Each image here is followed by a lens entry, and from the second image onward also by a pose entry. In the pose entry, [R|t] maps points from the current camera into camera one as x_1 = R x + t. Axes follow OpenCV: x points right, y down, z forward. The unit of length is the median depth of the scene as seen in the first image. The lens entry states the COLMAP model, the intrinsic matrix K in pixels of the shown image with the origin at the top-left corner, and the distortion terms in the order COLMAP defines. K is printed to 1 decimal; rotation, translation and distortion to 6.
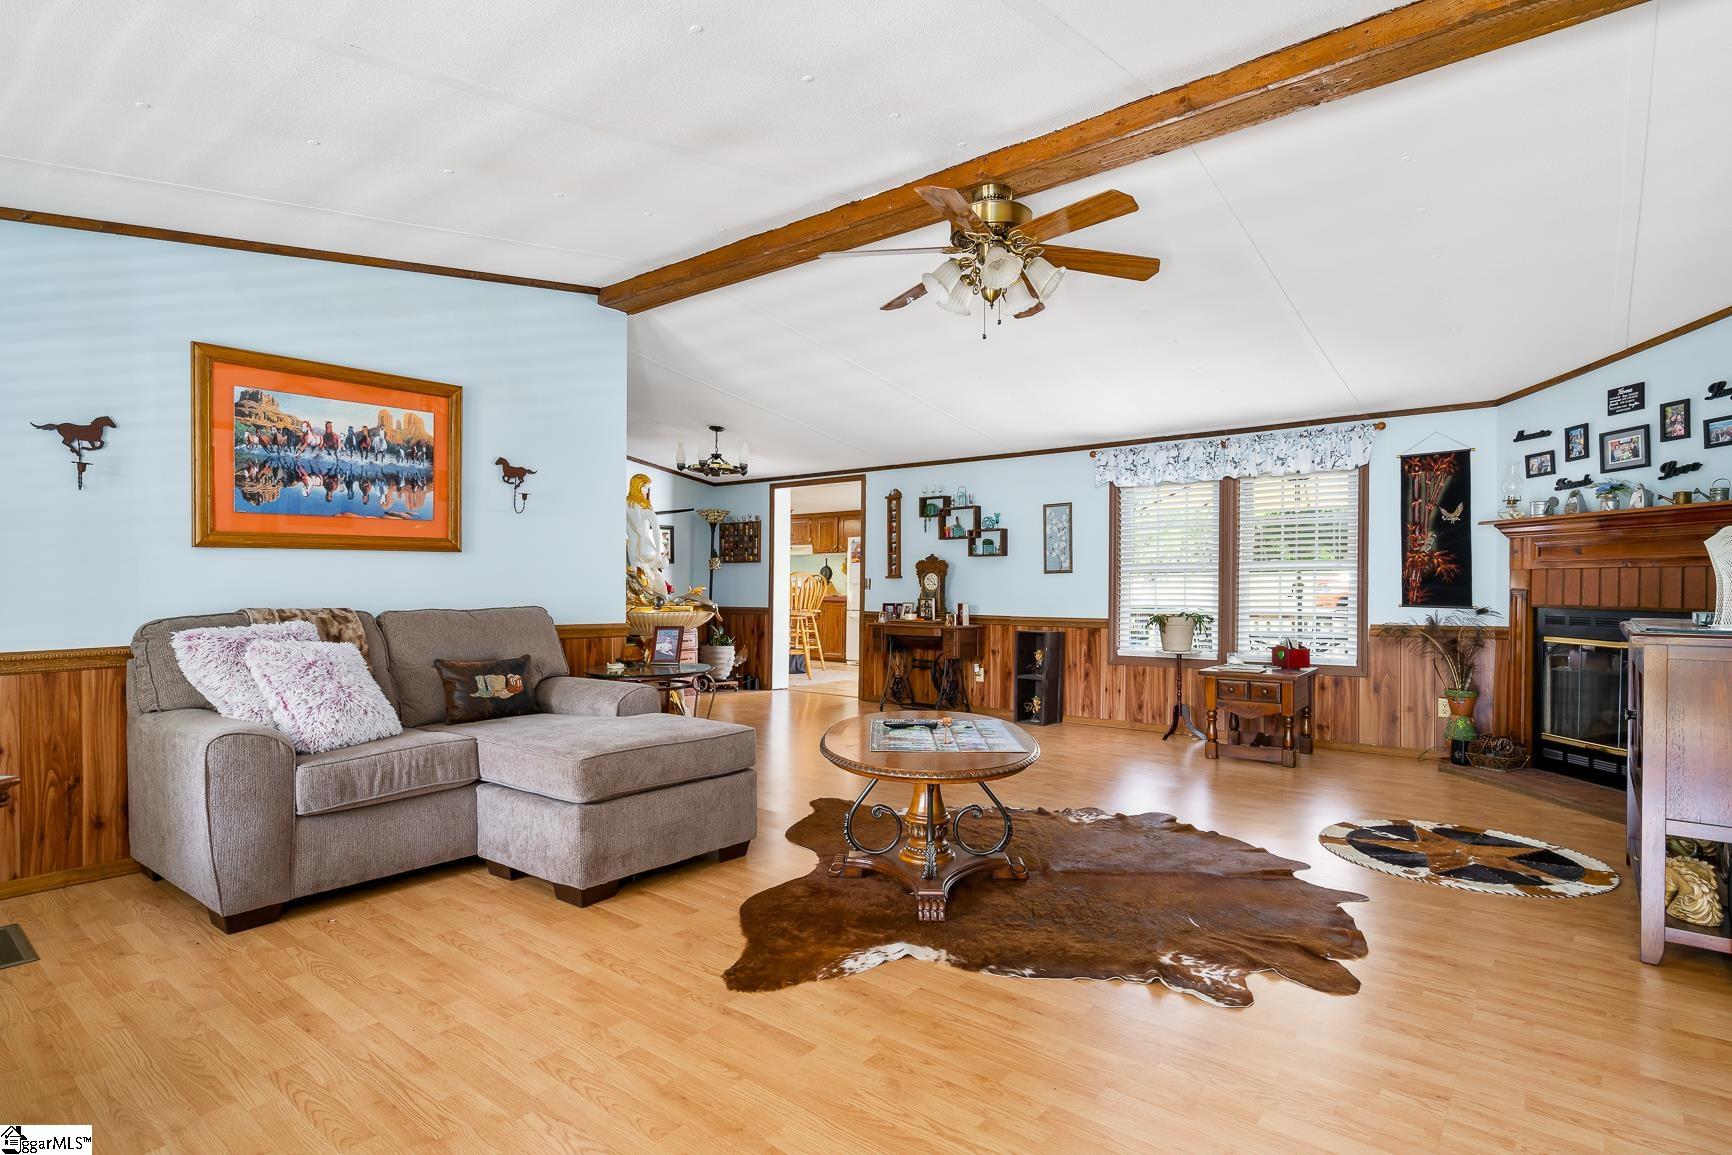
lens RADIAL K [[896.9, 0, 858.1], [0, 896.9, 583.4], [0, 0, 1]] dist [-0.001376, 0.000098]
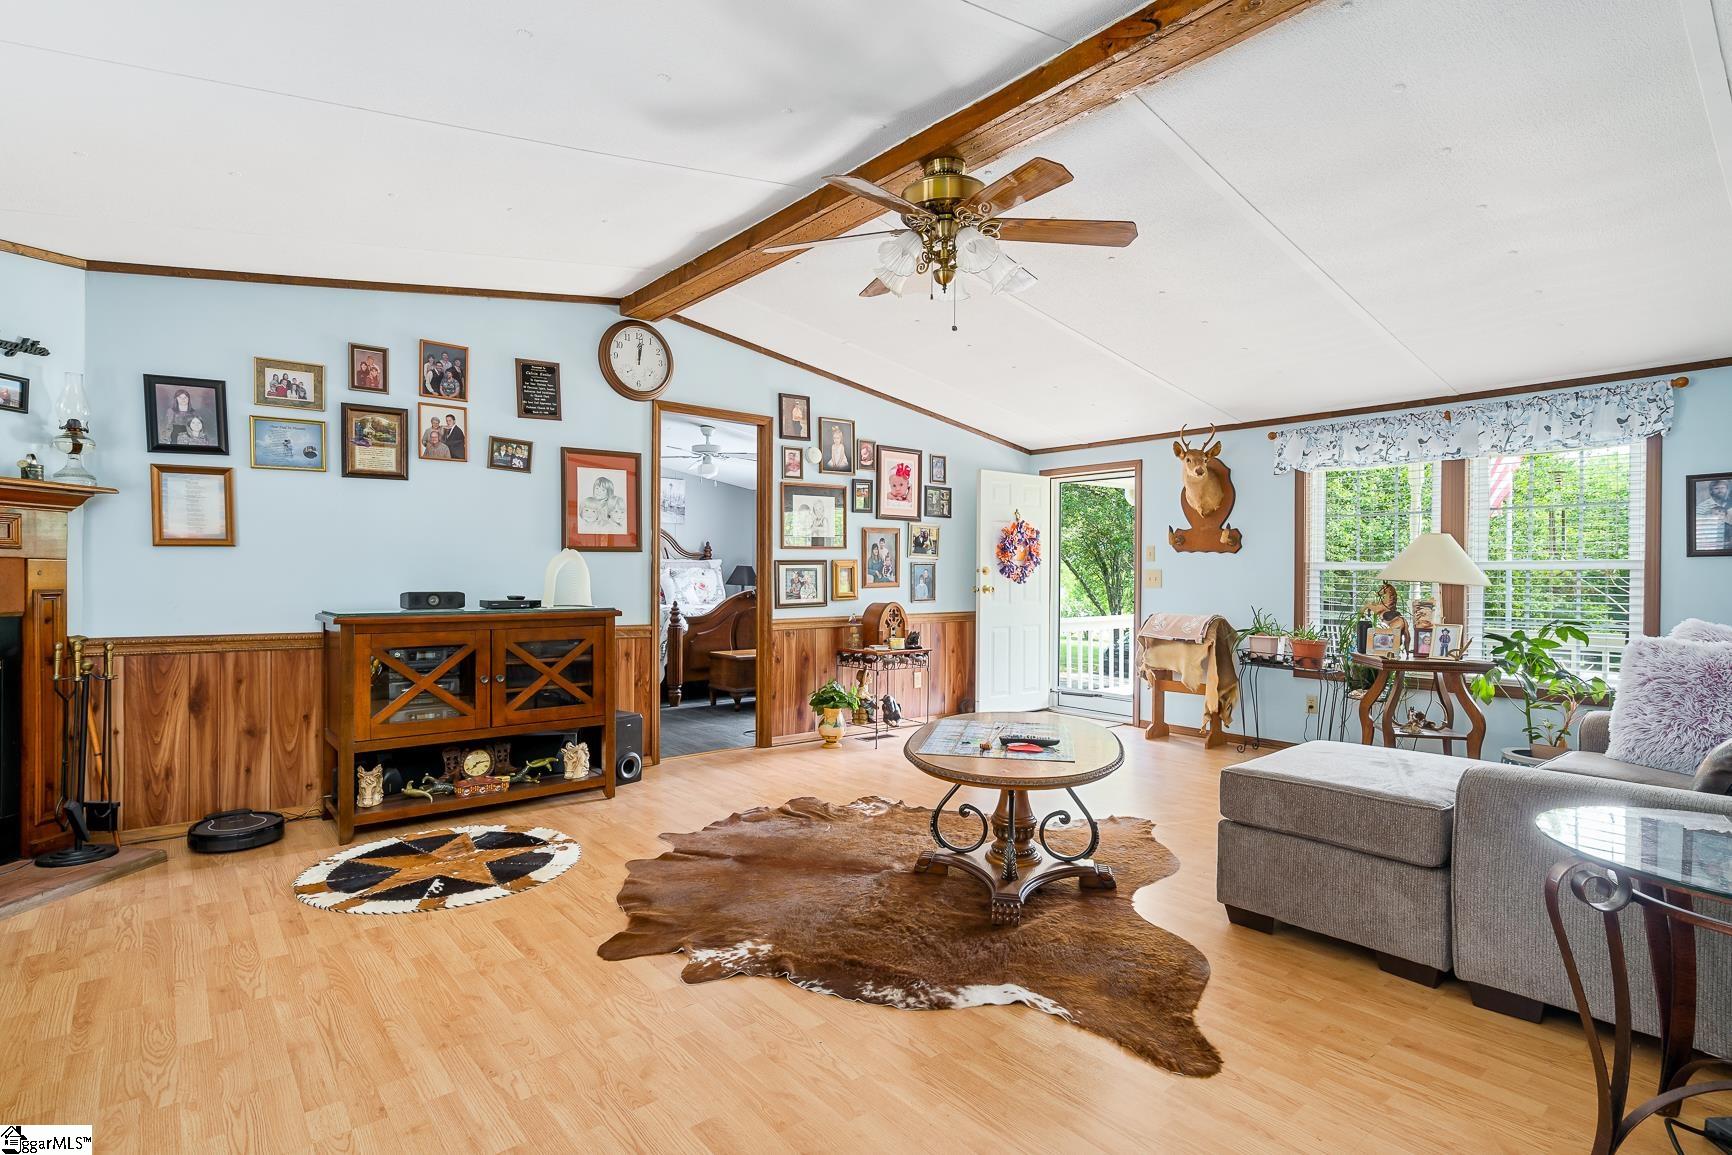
lens RADIAL K [[855.9, 0, 866.0], [0, 855.9, 577.5], [0, 0, 1]] dist [0.000651, 0.000132]
pose [[-0.984836, -0.009507, 0.173226, 0.057001], [-0.009699, 0.999953, -0.000260, -0.008805], [-0.173215, -0.001936, -0.984882, 1.519119]]
